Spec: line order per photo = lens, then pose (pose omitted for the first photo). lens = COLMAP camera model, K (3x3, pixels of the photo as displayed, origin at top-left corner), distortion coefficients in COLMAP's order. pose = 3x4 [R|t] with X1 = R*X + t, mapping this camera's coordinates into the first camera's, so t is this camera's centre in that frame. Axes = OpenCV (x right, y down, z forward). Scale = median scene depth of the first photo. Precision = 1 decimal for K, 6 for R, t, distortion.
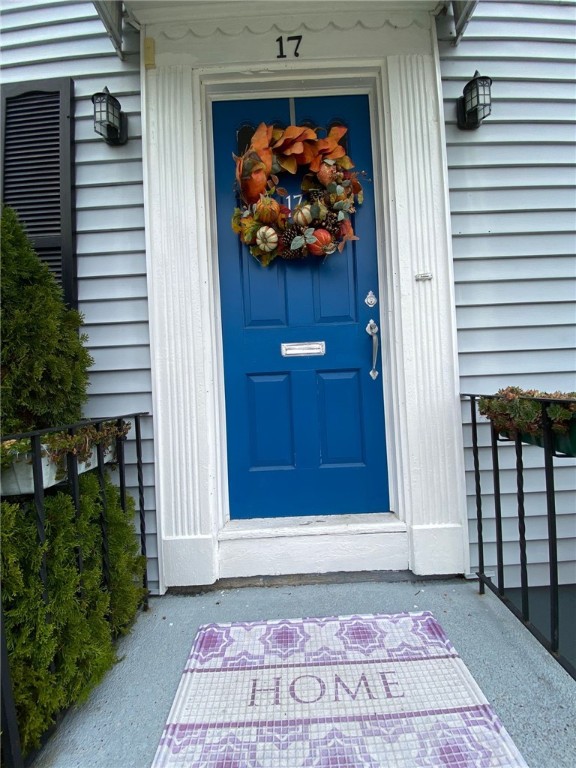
lens RADIAL K [[302.2, 0, 291.0], [0, 302.2, 385.2], [0, 0, 1]] dist [0.020752, -0.015973]
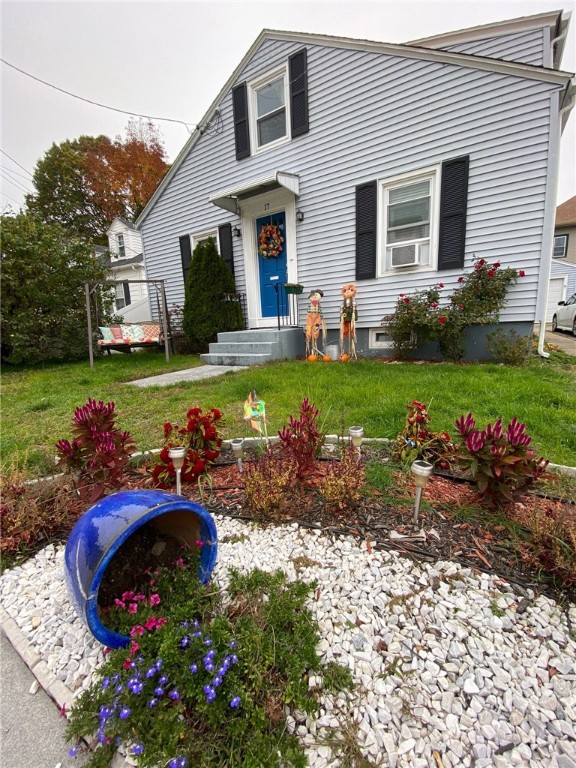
lens RADIAL K [[320.5, 0, 287.0], [0, 320.5, 388.6], [0, 0, 1]] dist [0.021533, -0.020150]
pose [[0.848342, 0.103801, -0.519174, 2.985977], [0.025401, 0.971485, 0.235738, 0.373372], [0.528840, -0.213173, 0.821514, -3.308923]]
